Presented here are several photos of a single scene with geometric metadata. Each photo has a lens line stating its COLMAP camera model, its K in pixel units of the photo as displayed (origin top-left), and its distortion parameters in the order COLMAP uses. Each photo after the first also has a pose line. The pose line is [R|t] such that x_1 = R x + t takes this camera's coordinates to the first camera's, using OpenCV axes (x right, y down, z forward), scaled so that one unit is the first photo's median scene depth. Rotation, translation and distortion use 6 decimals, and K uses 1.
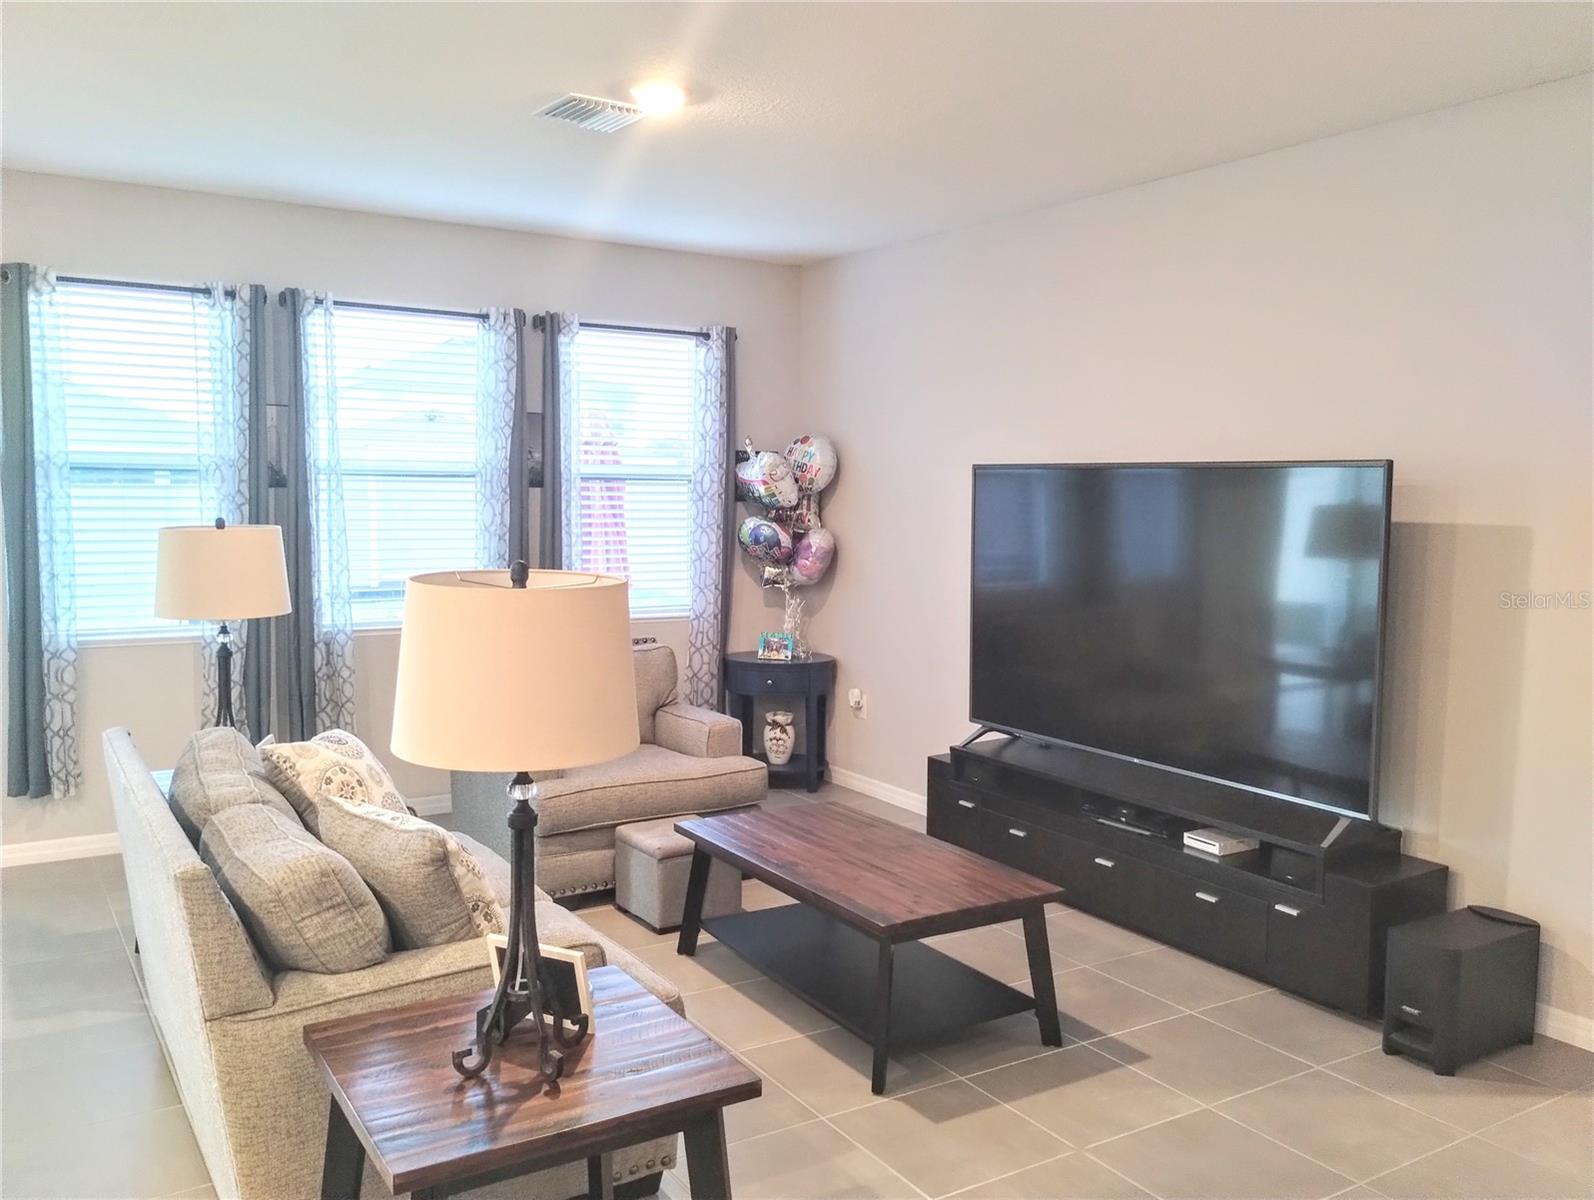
lens RADIAL K [[1317.0, 0, 803.7], [0, 1317.0, 593.2], [0, 0, 1]] dist [0.051098, -0.059559]
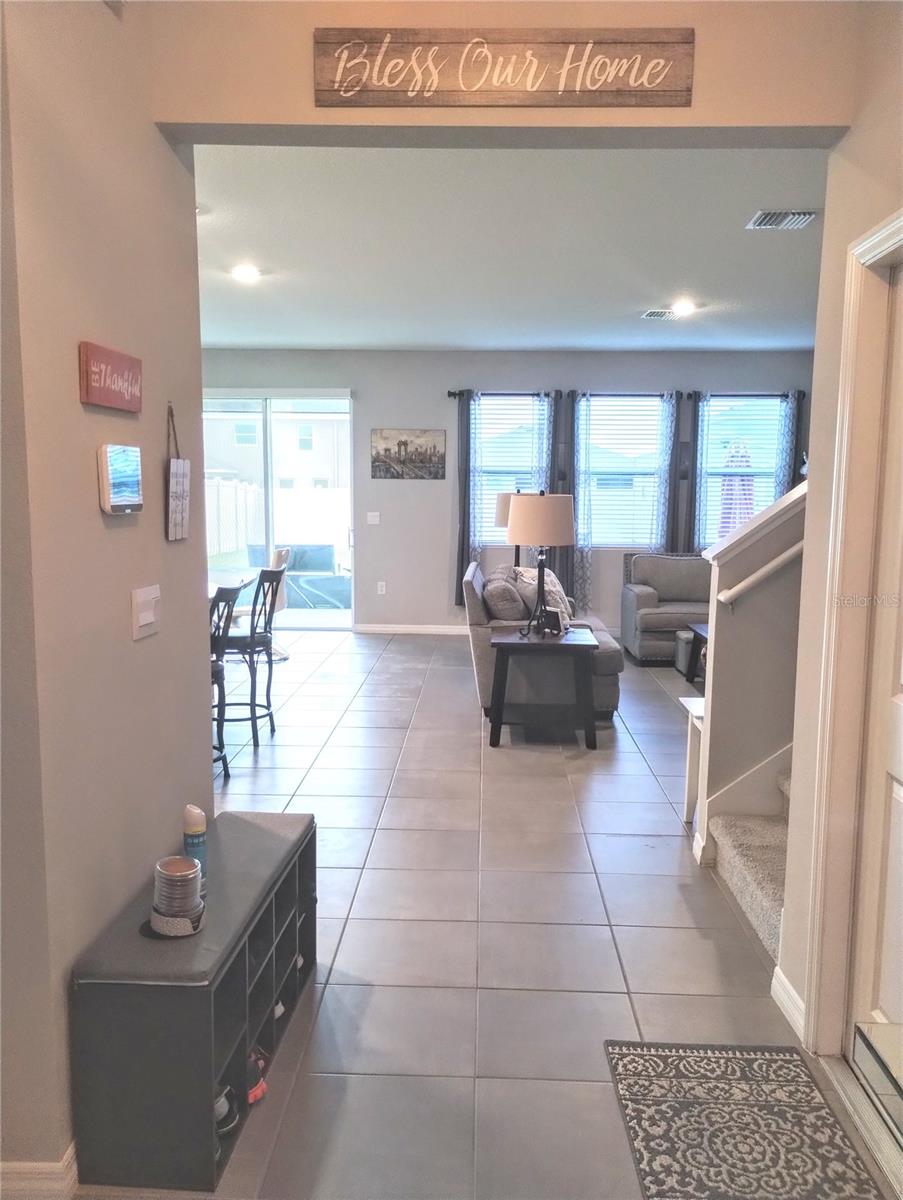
lens RADIAL K [[991.4, 0, 450.9], [0, 991.4, 604.3], [0, 0, 1]] dist [0.051098, -0.059559]
pose [[0.826062, 0.063631, -0.559976, 0.404692], [-0.042467, 0.997809, 0.050735, 0.052799], [0.561977, -0.018130, 0.826954, -0.502071]]
